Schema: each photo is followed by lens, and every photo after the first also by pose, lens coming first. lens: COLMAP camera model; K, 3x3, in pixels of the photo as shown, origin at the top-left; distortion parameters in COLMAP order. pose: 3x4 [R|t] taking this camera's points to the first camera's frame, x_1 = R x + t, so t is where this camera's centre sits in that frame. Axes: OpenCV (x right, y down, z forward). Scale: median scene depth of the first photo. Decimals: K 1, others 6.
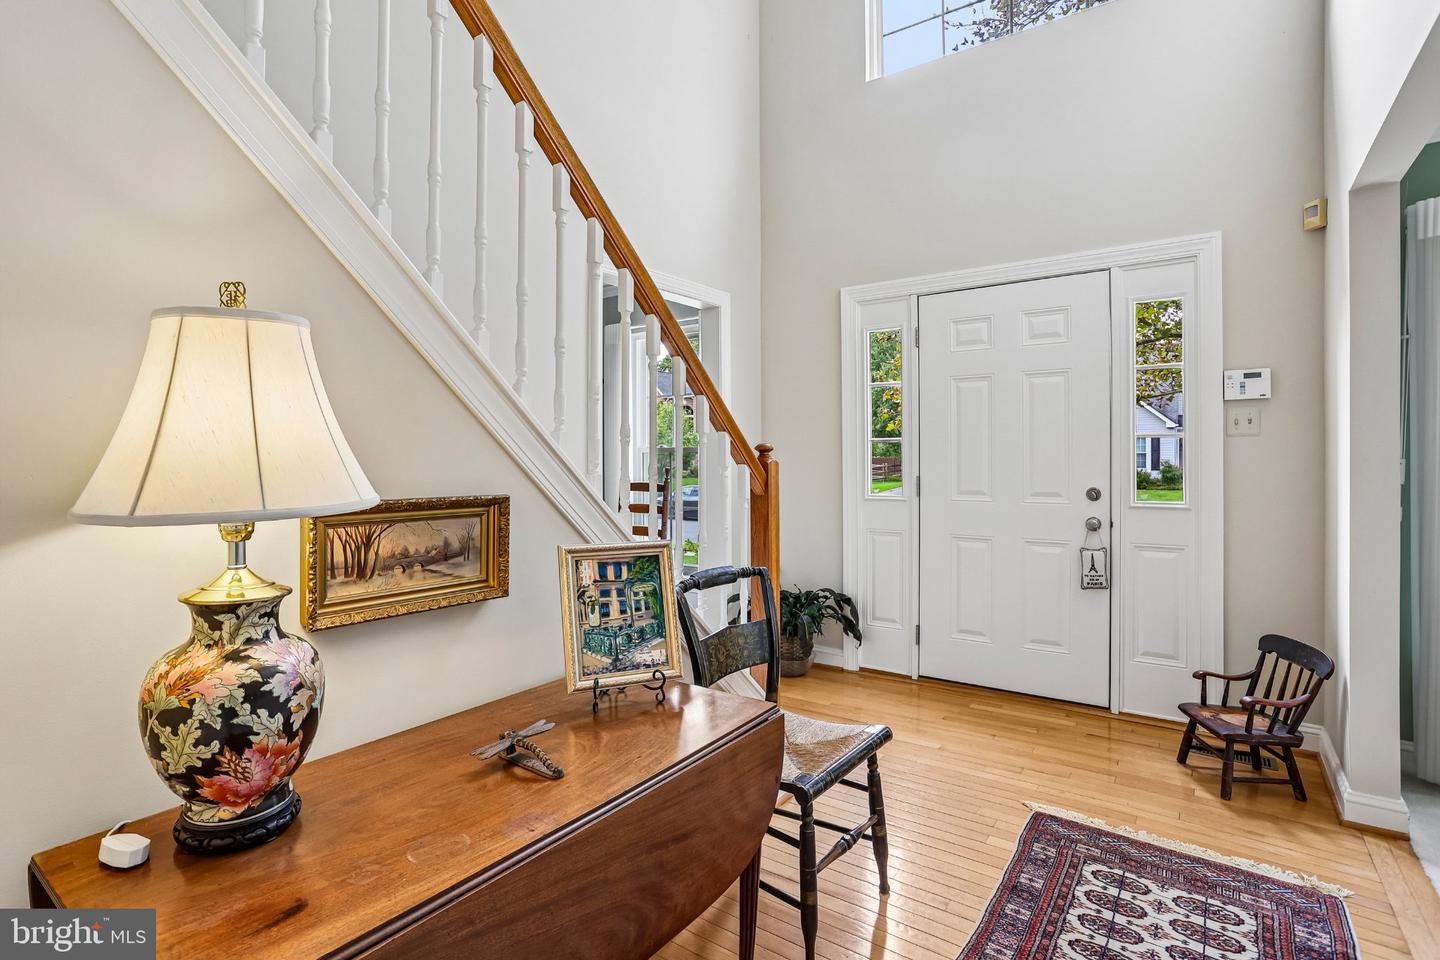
lens RADIAL K [[717.2, 0, 720.0], [0, 717.2, 480.0], [0, 0, 1]] dist [-0.048402, 0.033521]
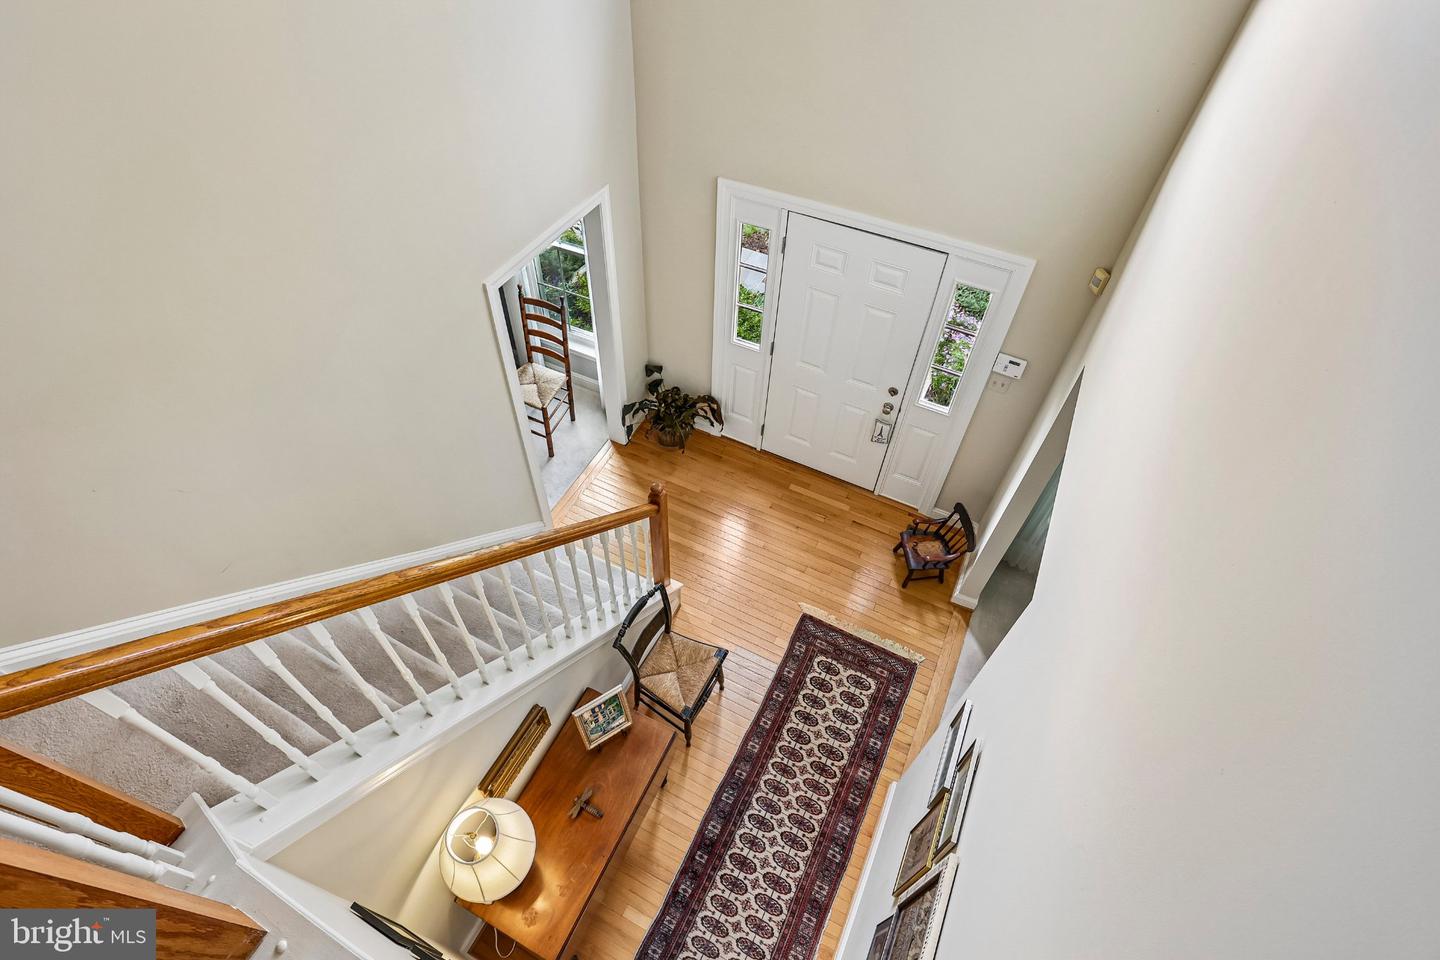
lens RADIAL K [[708.1, 0, 697.0], [0, 708.1, 460.0], [0, 0, 1]] dist [-0.074132, 0.034329]
pose [[0.990287, -0.094020, 0.102428, -0.000110], [-0.014661, 0.661977, 0.749380, -1.020780], [-0.138261, -0.743603, 0.654169, 0.073817]]
